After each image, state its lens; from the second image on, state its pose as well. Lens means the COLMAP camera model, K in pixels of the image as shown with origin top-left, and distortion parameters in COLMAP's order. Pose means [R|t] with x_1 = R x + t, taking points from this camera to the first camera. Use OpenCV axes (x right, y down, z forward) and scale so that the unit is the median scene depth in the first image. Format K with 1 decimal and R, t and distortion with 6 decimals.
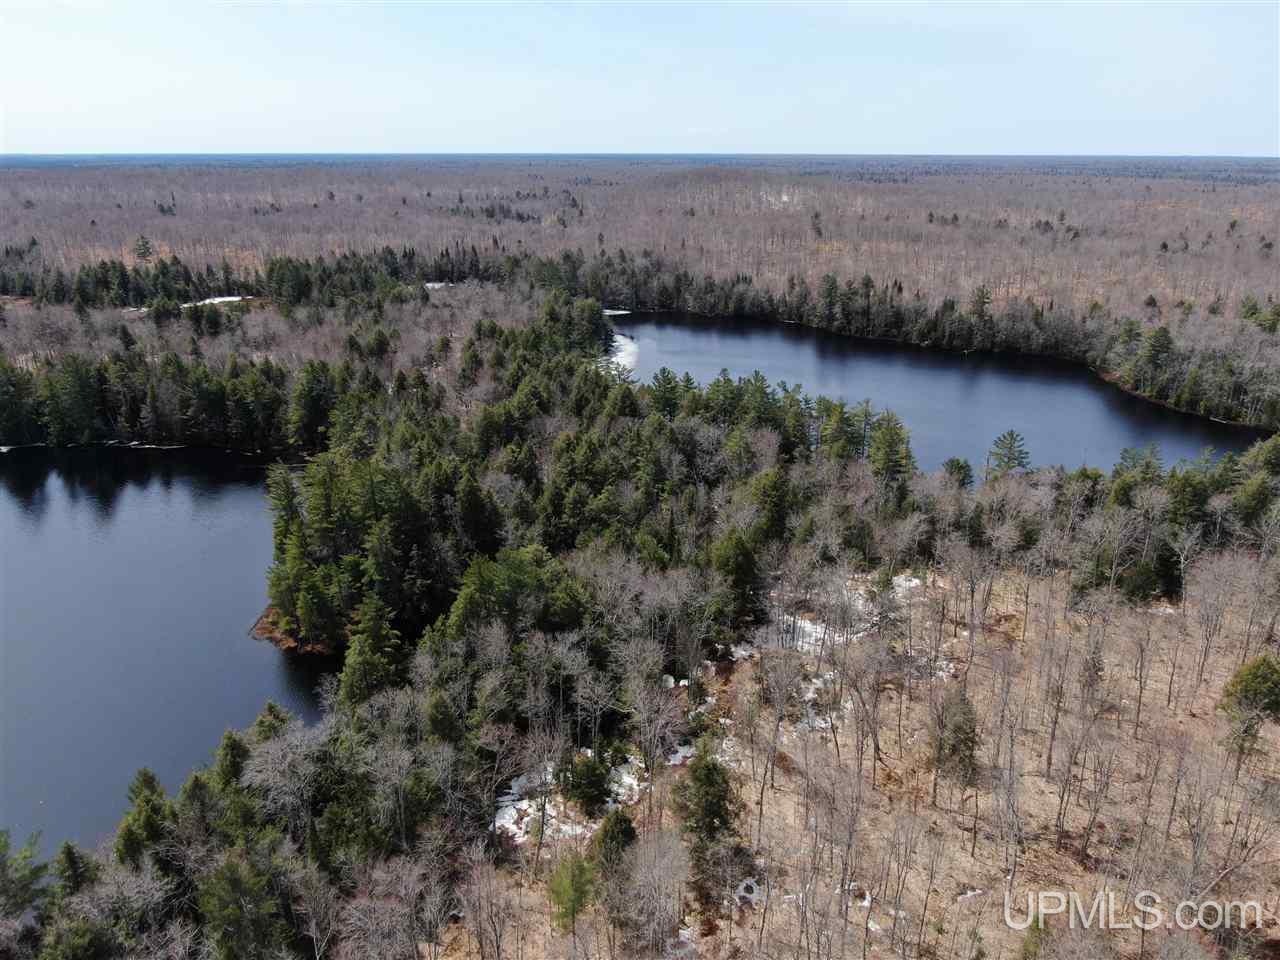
lens RADIAL K [[919.4, 0, 641.2], [0, 919.4, 475.9], [0, 0, 1]] dist [-0.022131, 0.004921]
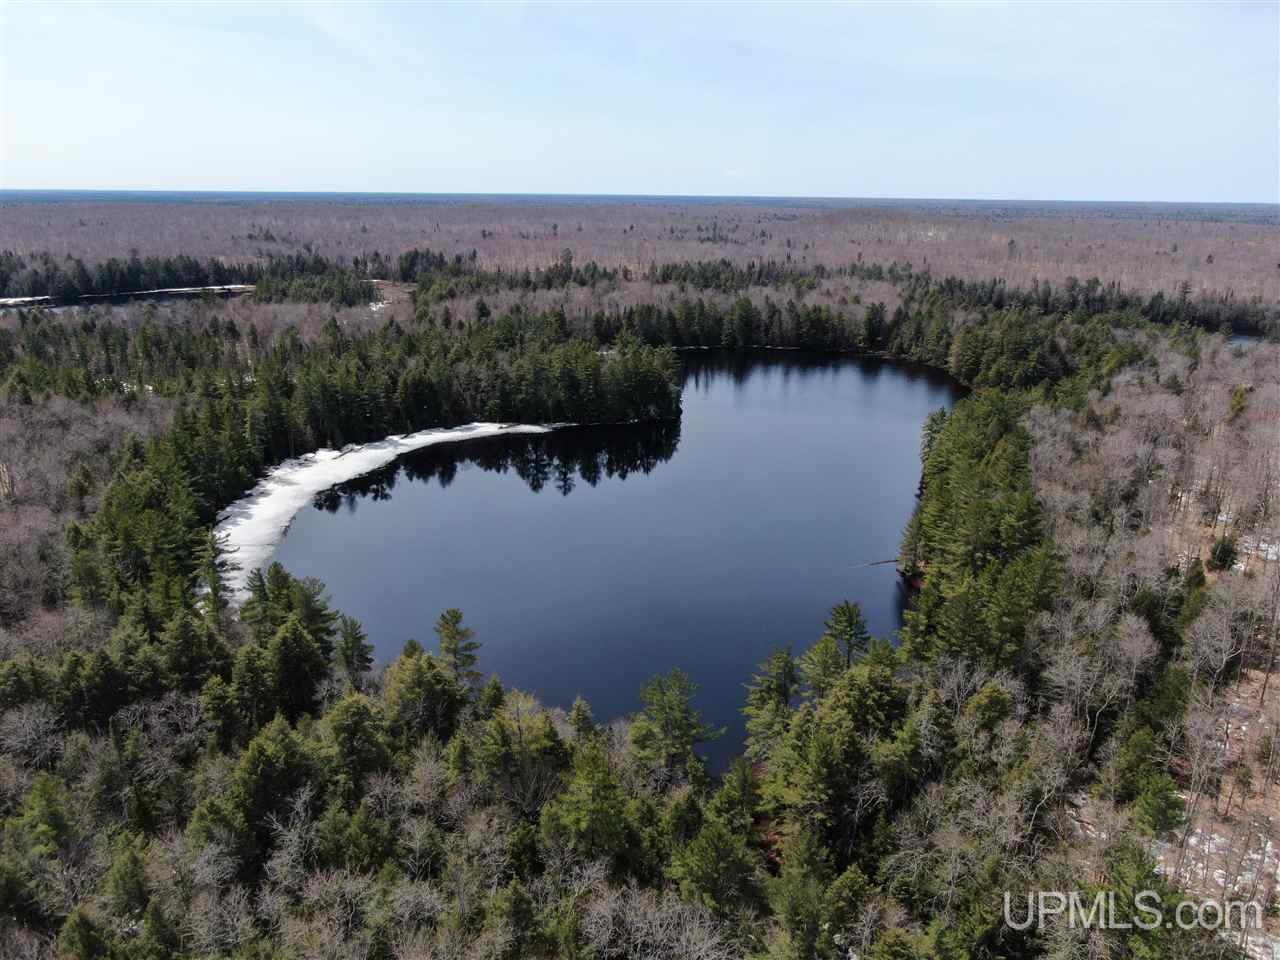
lens RADIAL K [[919.4, 0, 635.0], [0, 919.4, 474.6], [0, 0, 1]] dist [-0.022131, 0.004921]
pose [[0.999199, 0.018259, -0.035604, -0.497494], [-0.019782, 0.998884, -0.042889, 0.203574], [0.034781, 0.043559, 0.998445, -0.564289]]
